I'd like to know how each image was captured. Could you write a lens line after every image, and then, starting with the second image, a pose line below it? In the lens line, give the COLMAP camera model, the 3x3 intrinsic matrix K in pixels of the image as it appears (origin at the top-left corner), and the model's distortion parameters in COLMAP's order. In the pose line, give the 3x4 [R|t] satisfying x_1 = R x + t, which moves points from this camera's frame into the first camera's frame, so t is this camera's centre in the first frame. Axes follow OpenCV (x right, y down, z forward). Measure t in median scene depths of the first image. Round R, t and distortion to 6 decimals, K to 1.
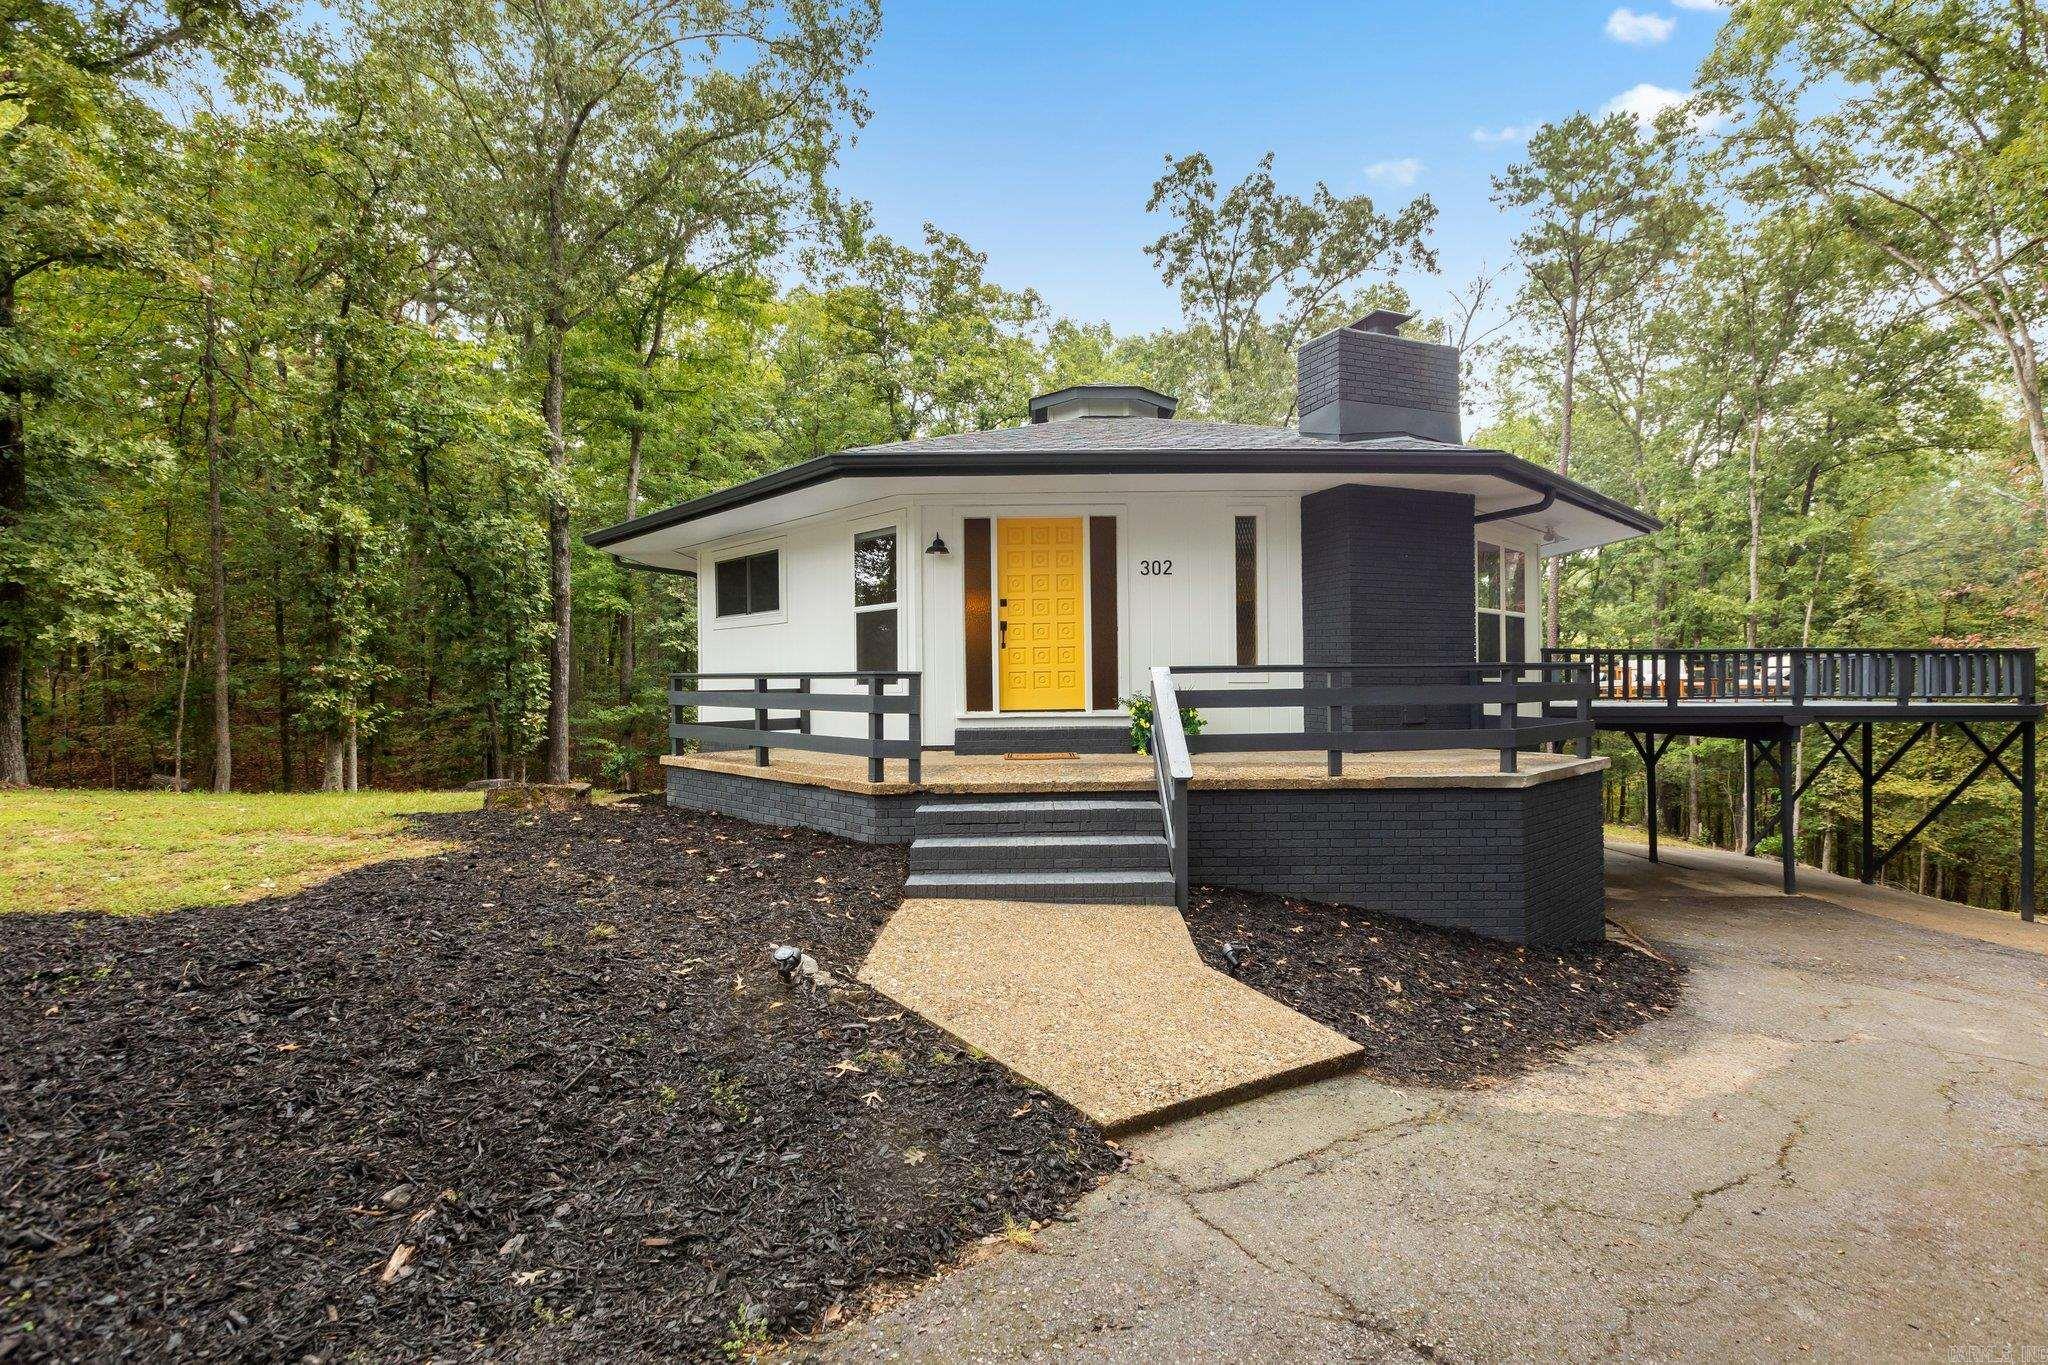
lens RADIAL K [[946.6, 0, 1026.2], [0, 946.6, 672.3], [0, 0, 1]] dist [0.021314, -0.000324]
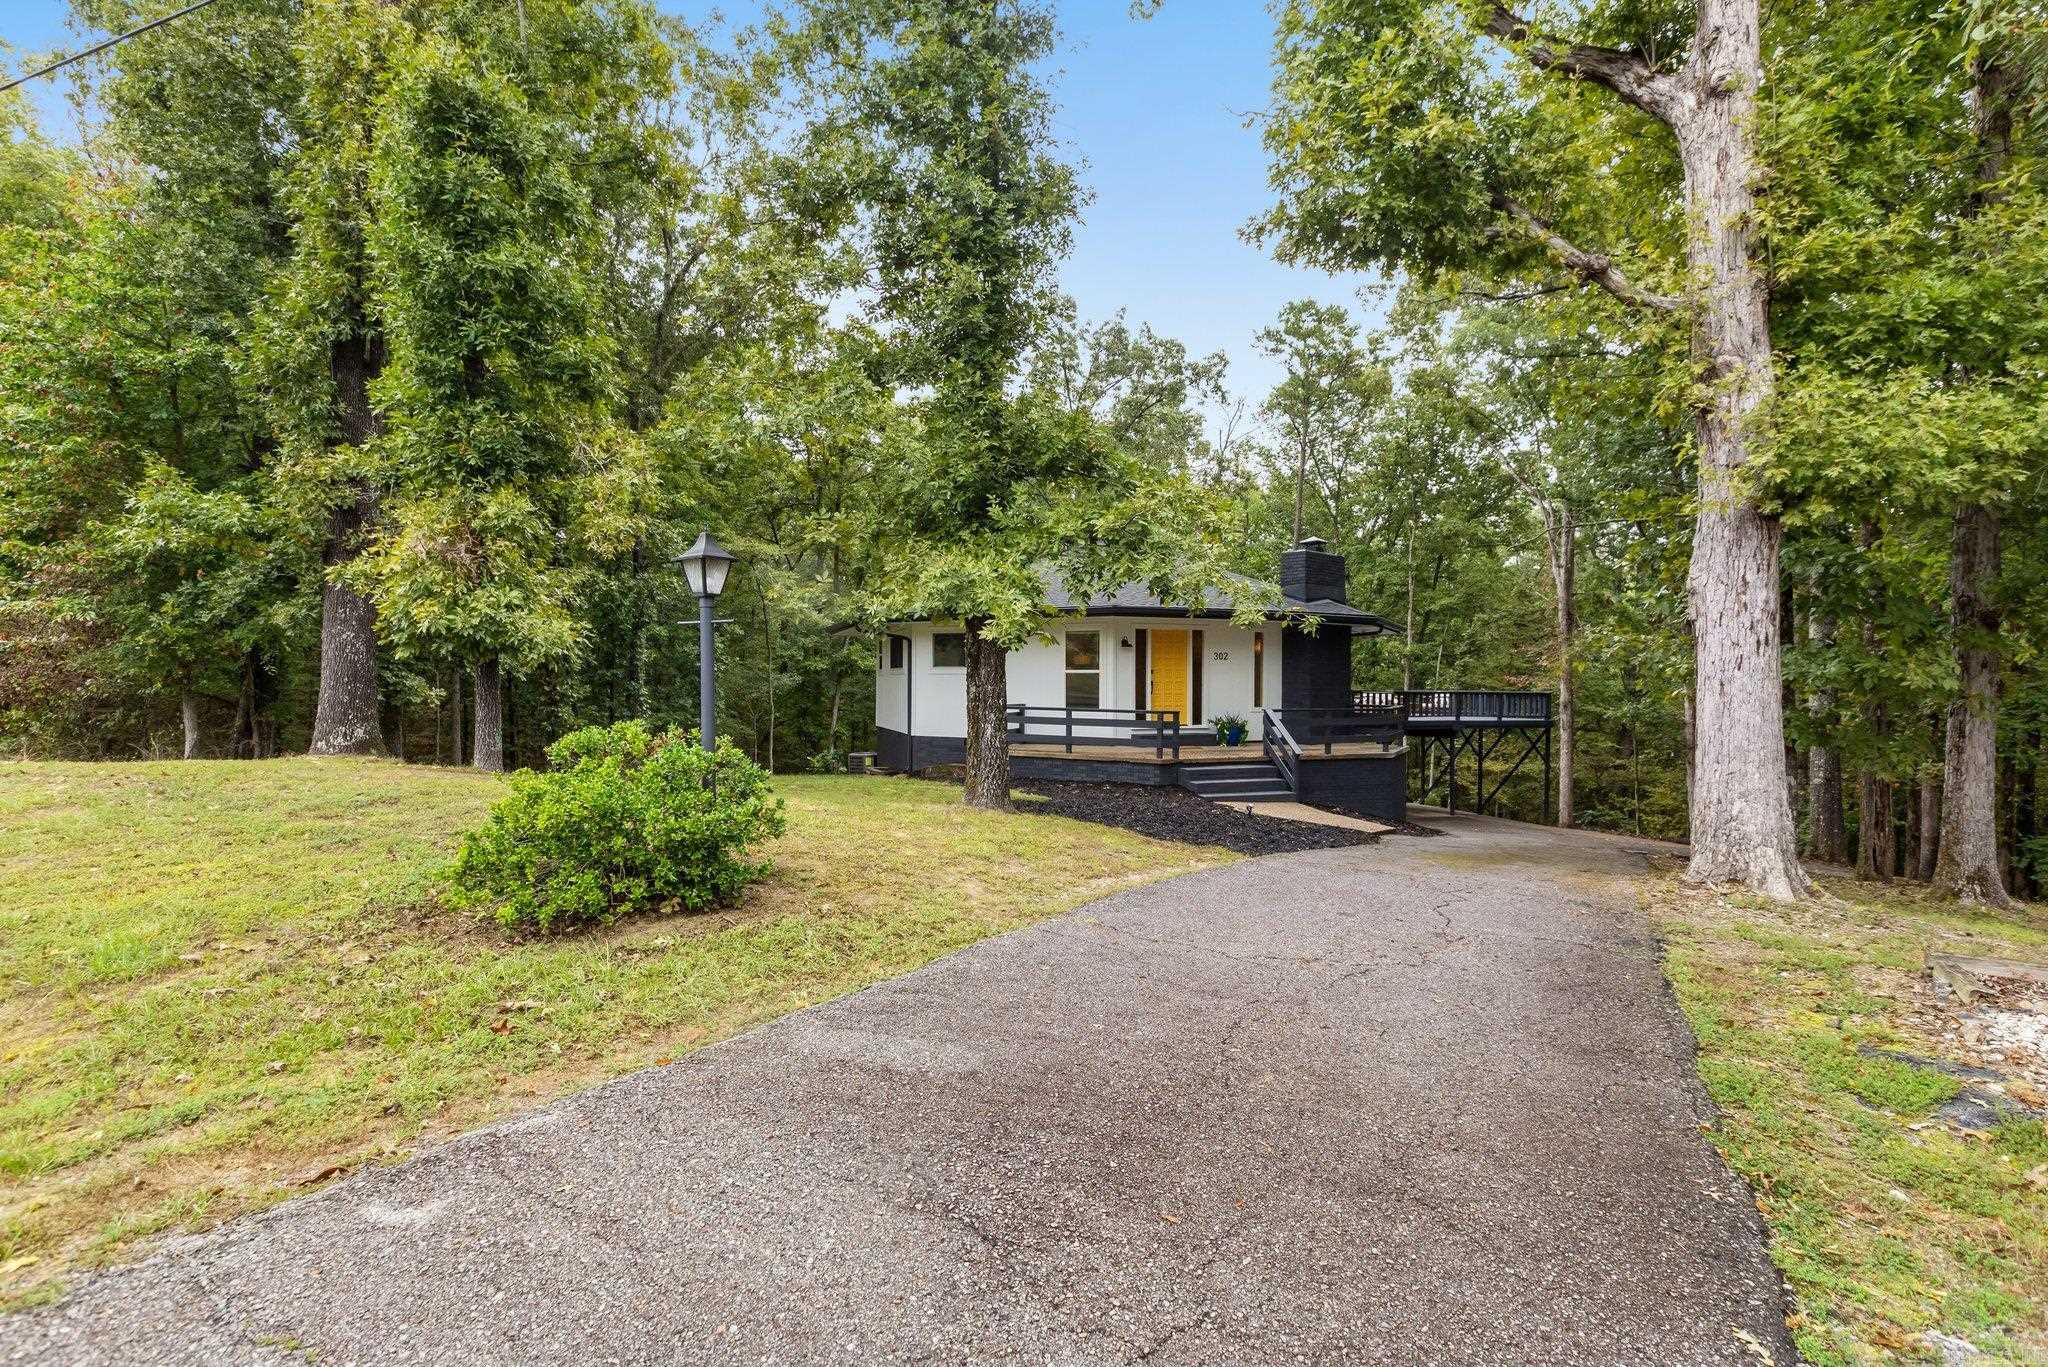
lens RADIAL K [[976.1, 0, 1024.0], [0, 976.1, 683.5], [0, 0, 1]] dist [-0.000826, -0.000054]
pose [[0.952083, 0.010813, 0.305649, -0.703777], [-0.013574, 0.999884, 0.006910, -0.045488], [-0.305539, -0.010727, 0.952119, -0.673065]]
